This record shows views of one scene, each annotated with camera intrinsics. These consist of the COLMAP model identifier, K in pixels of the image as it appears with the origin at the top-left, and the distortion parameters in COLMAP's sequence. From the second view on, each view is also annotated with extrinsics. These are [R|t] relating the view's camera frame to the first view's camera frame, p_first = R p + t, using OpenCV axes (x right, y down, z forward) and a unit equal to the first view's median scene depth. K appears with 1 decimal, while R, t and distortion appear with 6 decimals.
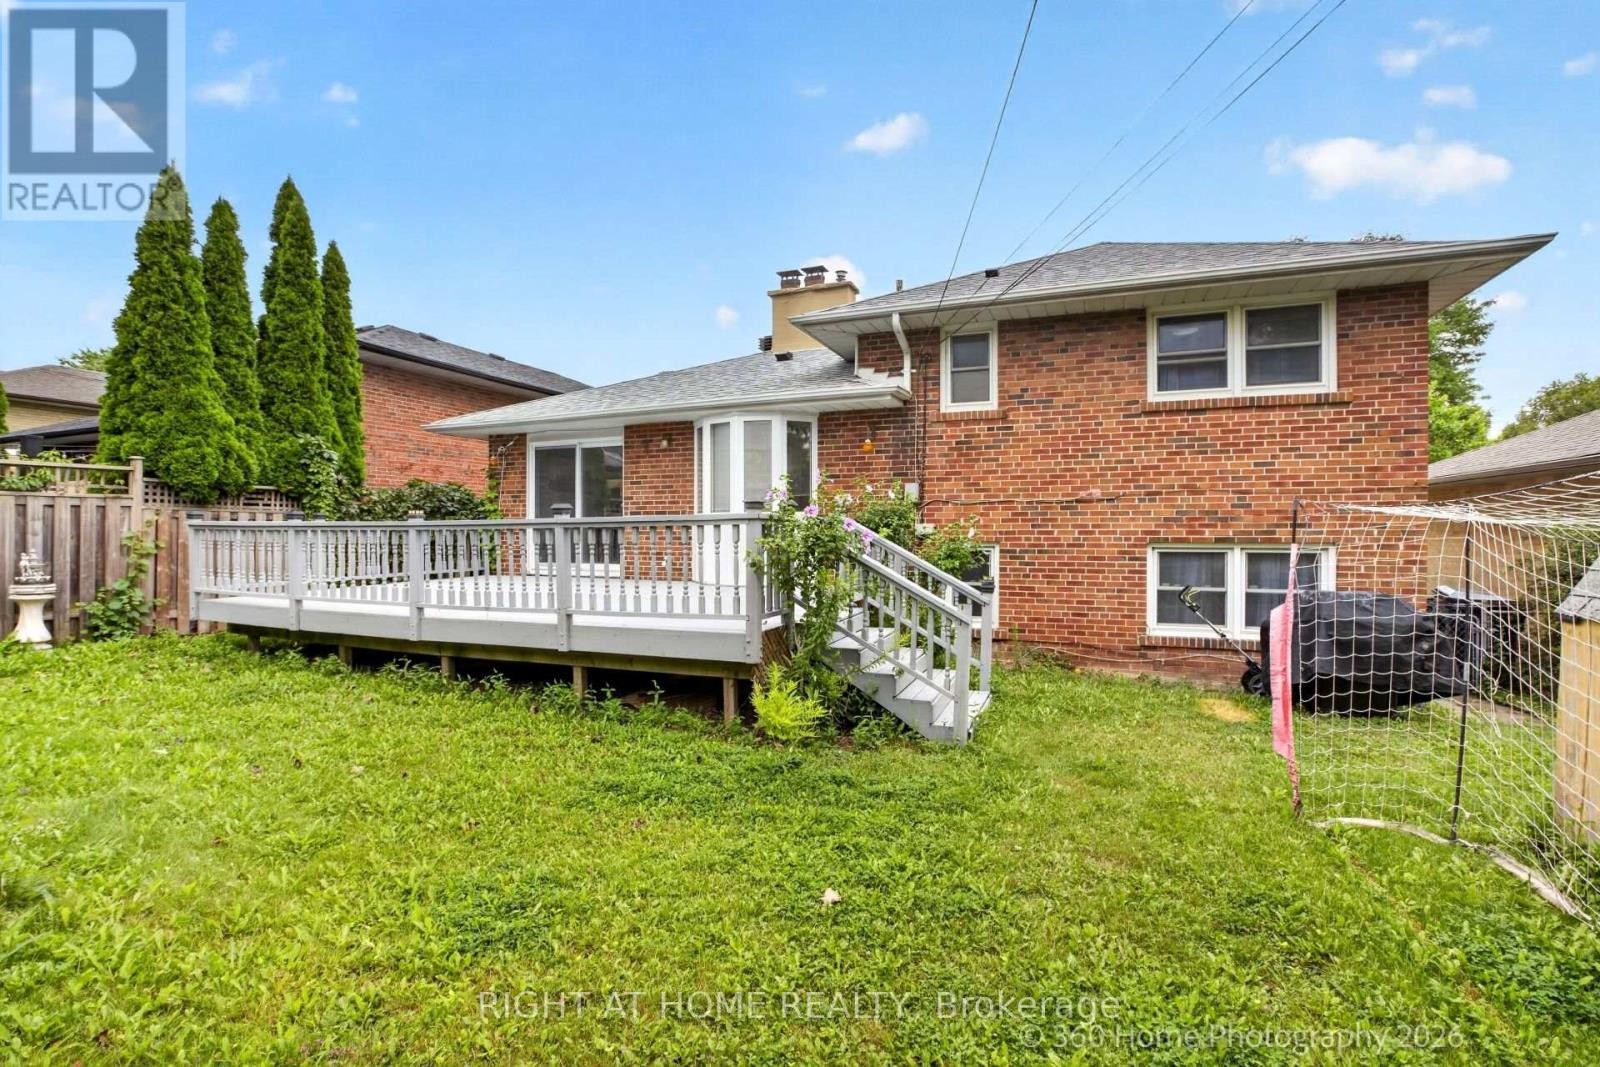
lens RADIAL K [[749.6, 0, 803.7], [0, 749.6, 538.4], [0, 0, 1]] dist [-0.054404, 0.020125]
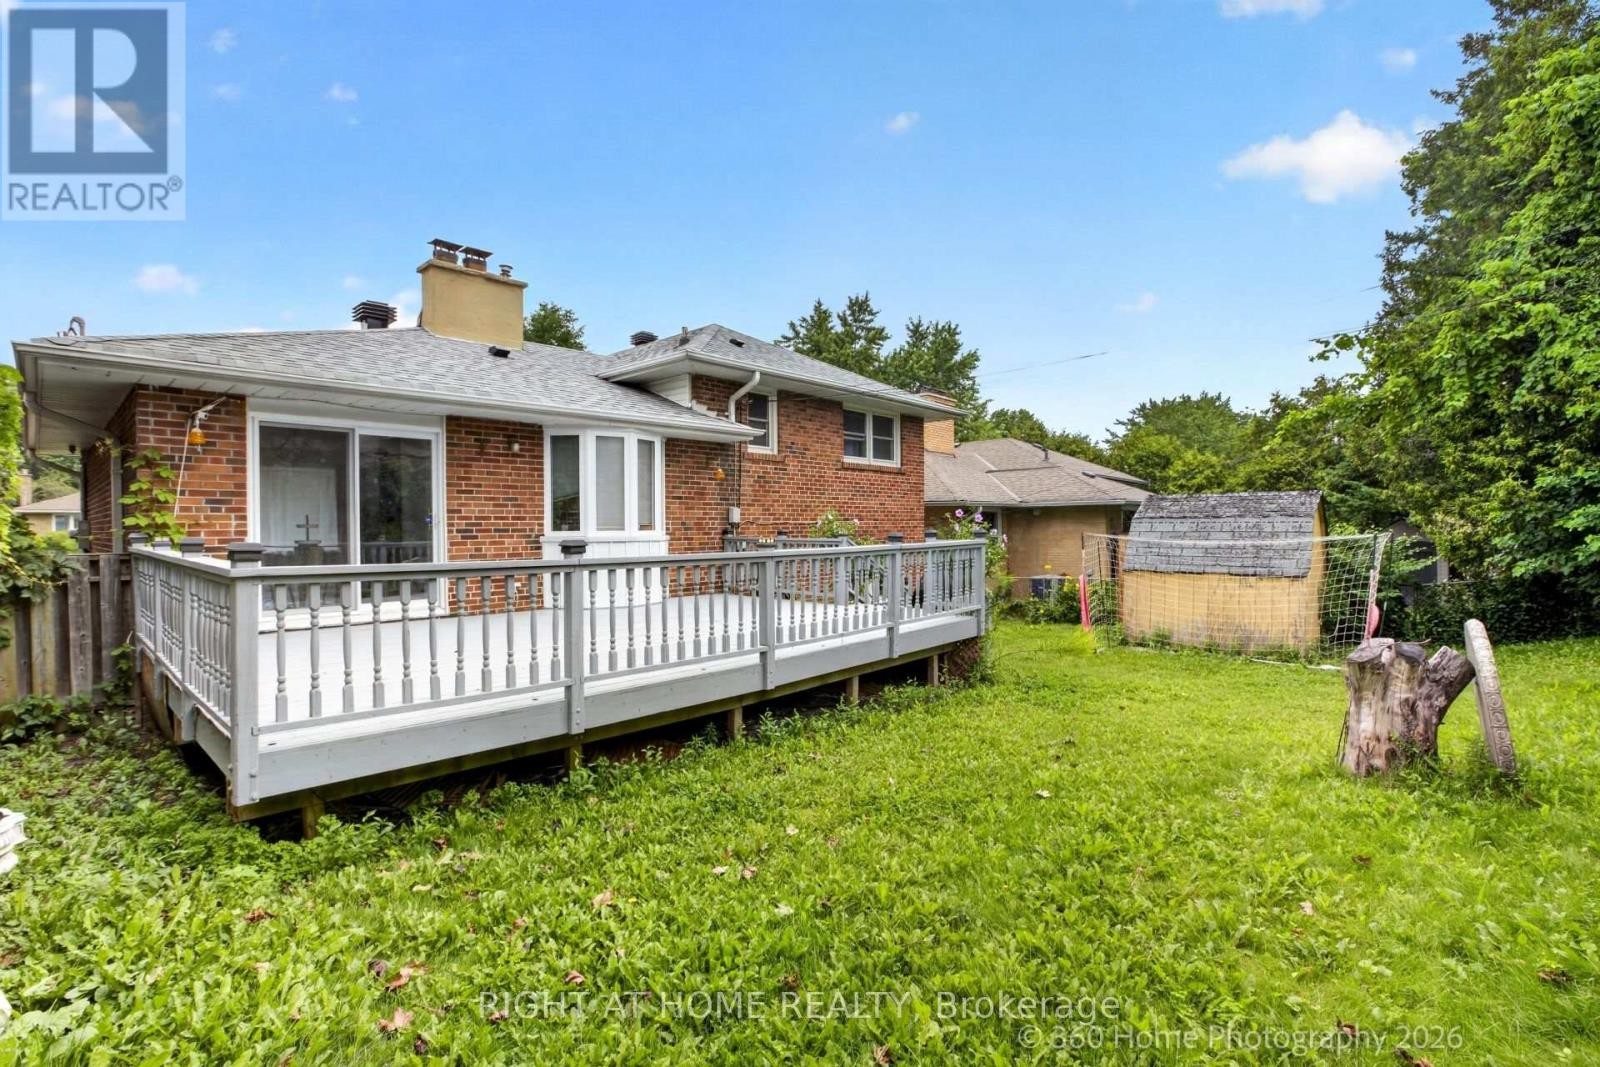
lens RADIAL K [[749.6, 0, 803.7], [0, 749.6, 538.4], [0, 0, 1]] dist [-0.054404, 0.020125]
pose [[0.356734, -0.012994, 0.934116, -0.945806], [0.010630, 0.999895, 0.009849, -0.034339], [-0.934146, 0.006416, 0.356834, 0.456161]]
